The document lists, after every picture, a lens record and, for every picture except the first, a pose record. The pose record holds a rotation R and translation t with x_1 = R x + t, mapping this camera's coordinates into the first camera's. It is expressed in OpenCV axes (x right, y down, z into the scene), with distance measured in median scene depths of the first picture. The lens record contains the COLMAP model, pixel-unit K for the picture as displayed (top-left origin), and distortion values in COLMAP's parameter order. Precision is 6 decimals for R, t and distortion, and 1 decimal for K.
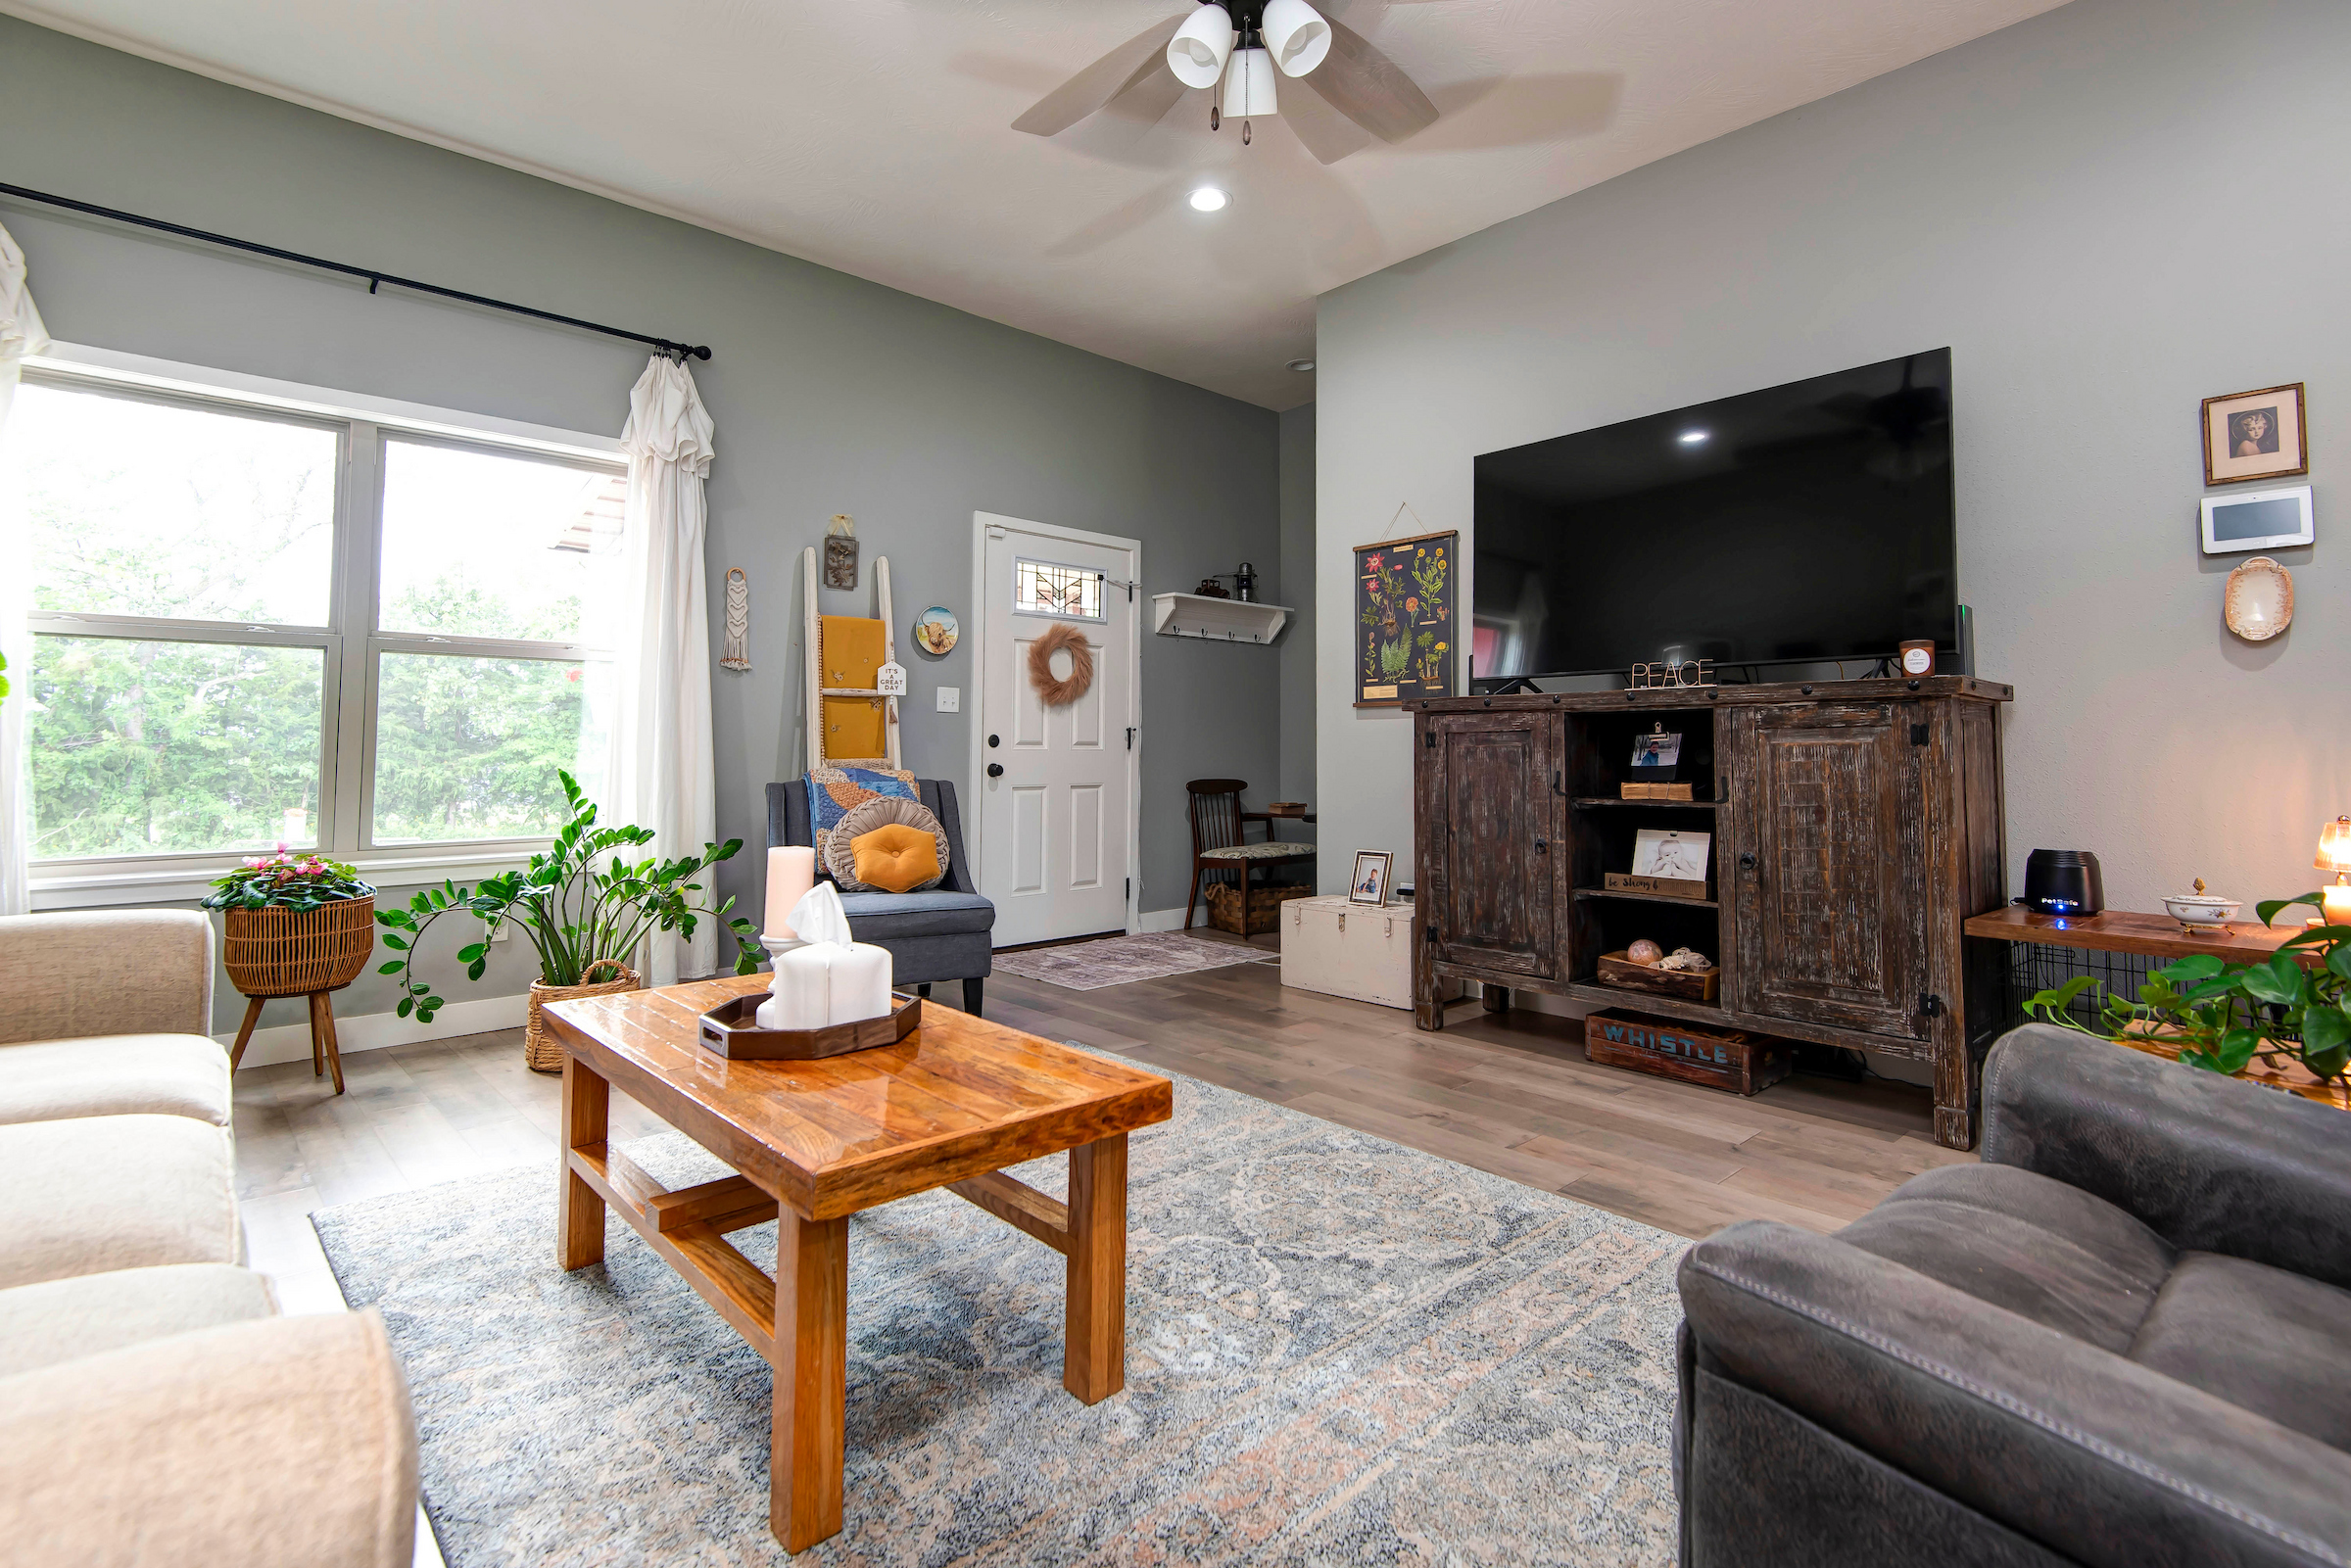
lens RADIAL K [[1131.1, 0, 1171.7], [0, 1131.1, 691.5], [0, 0, 1]] dist [0.028995, -0.000244]
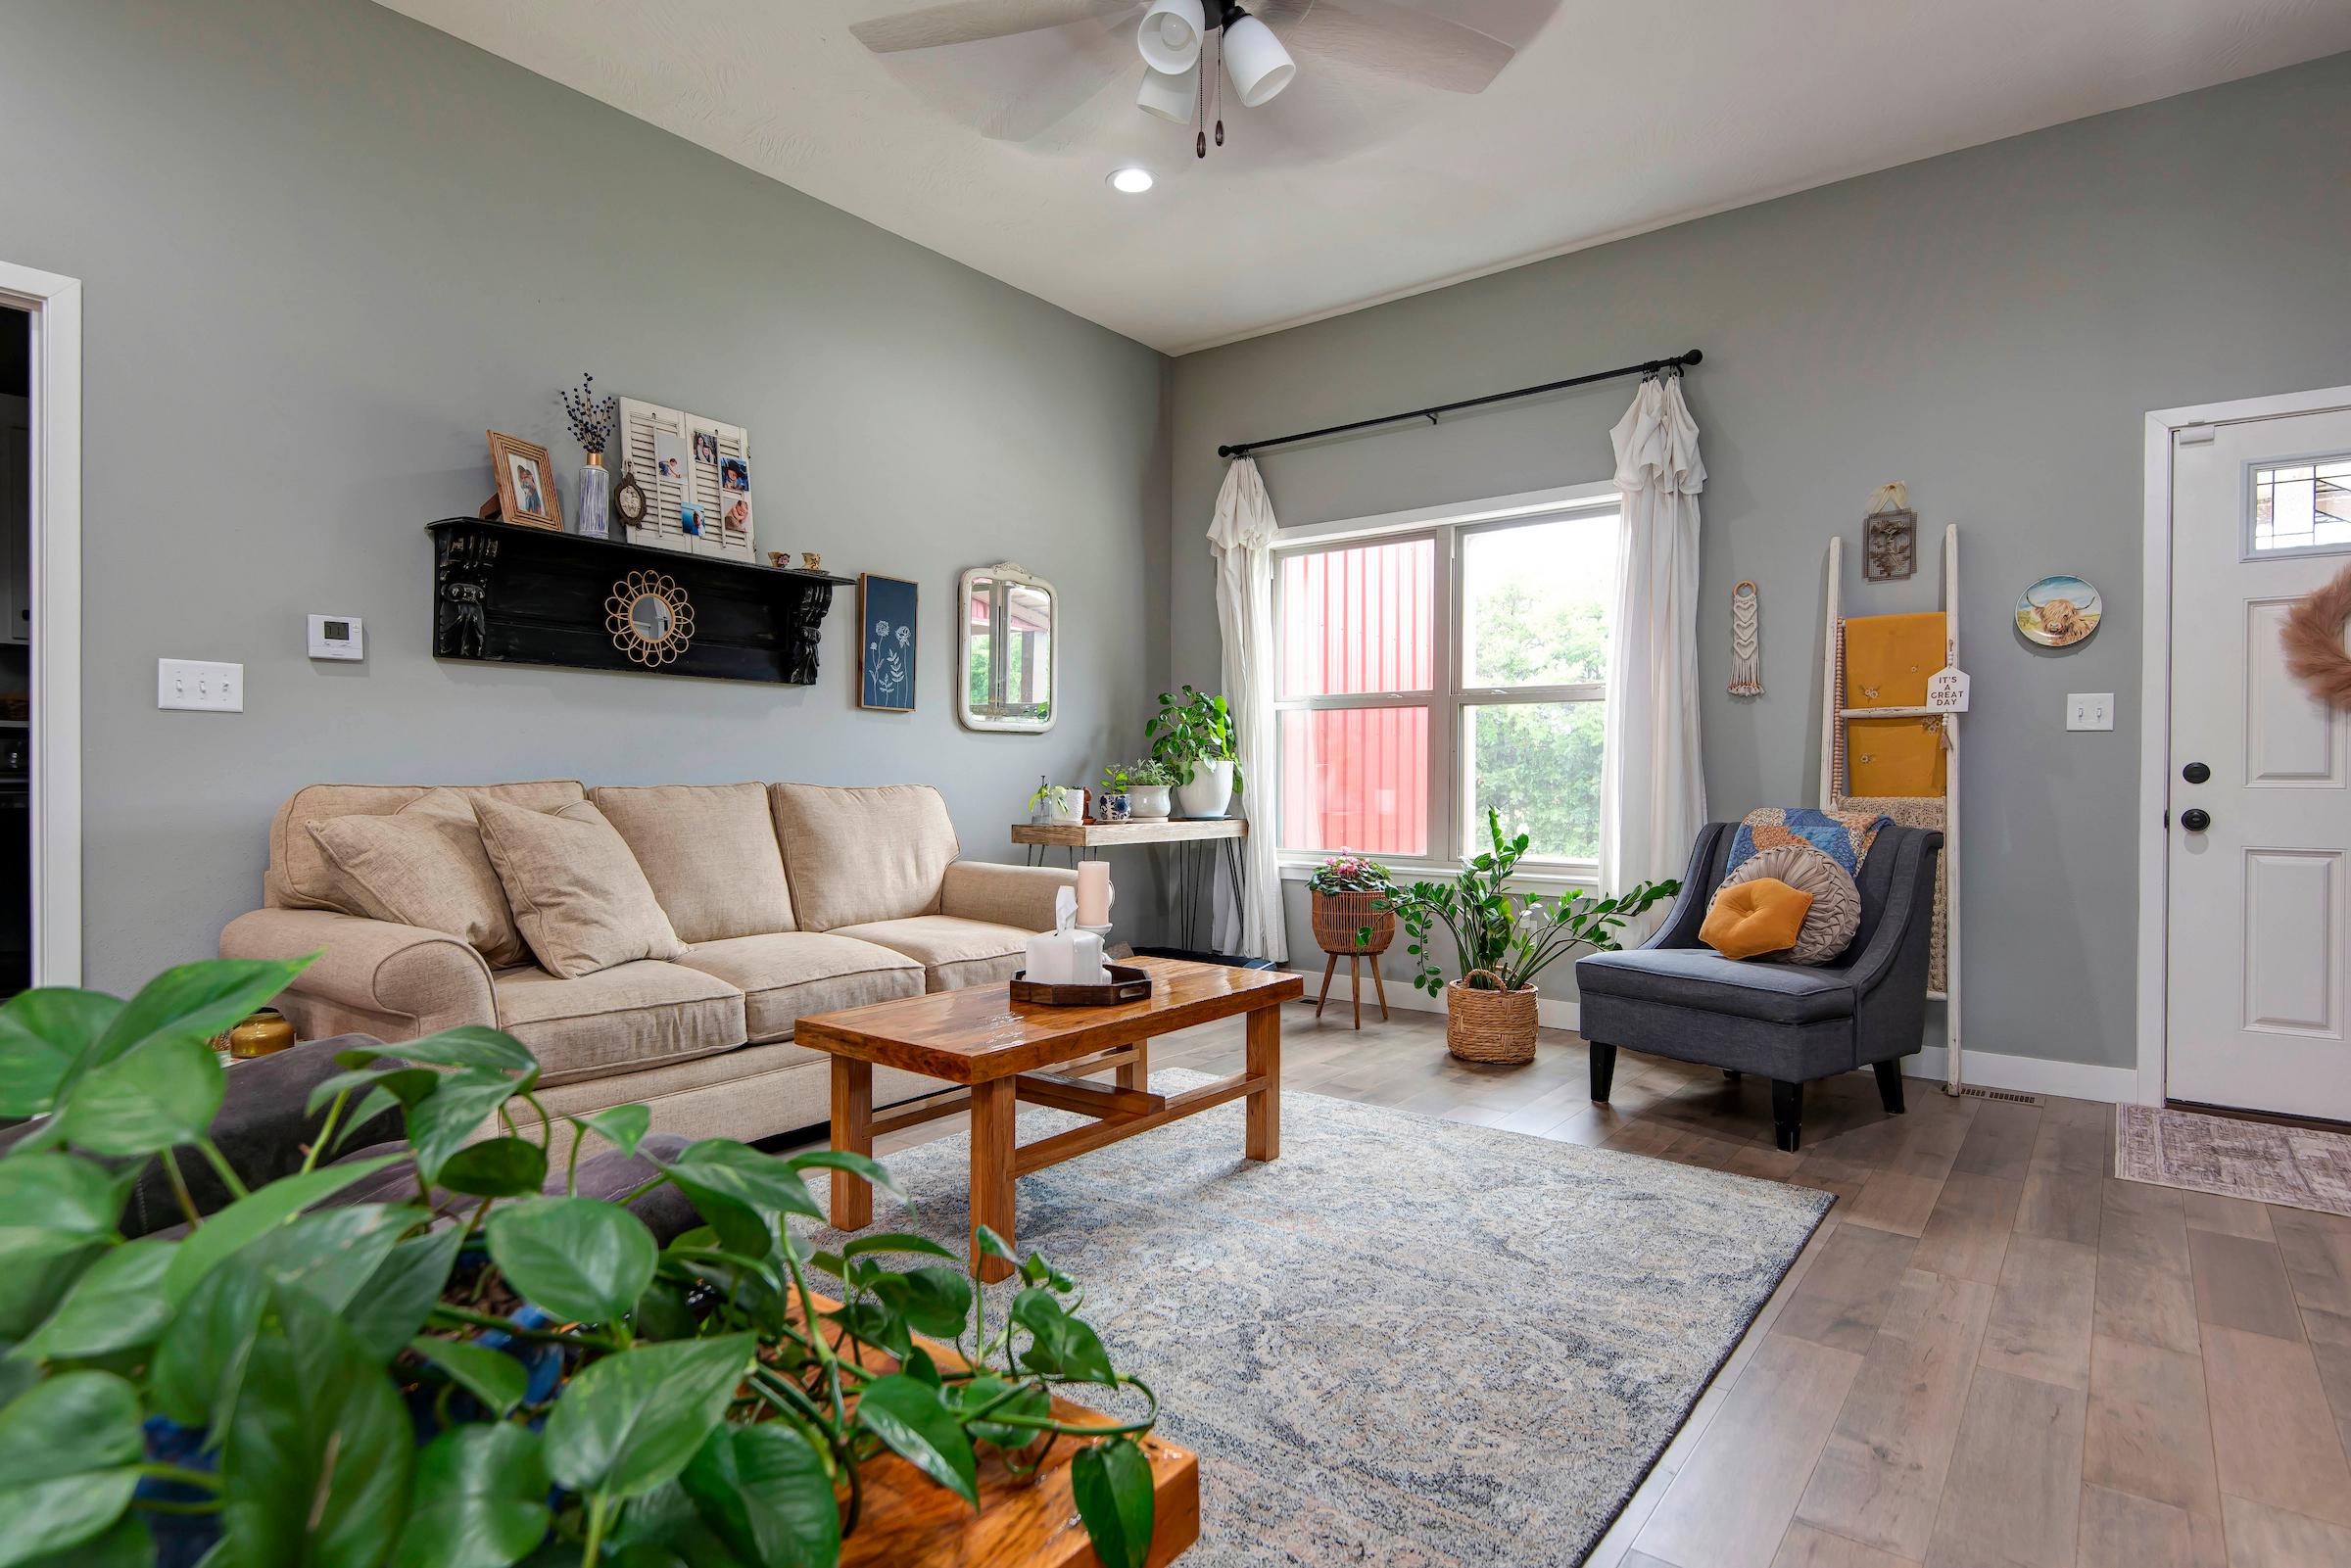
lens RADIAL K [[1251.4, 0, 1130.3], [0, 1251.4, 789.9], [0, 0, 1]] dist [0.045028, -0.031529]
pose [[0.135558, 0.011928, -0.990698, 0.628527], [0.051678, 0.998481, 0.019093, 0.012830], [0.989421, -0.053785, 0.134736, 0.447977]]
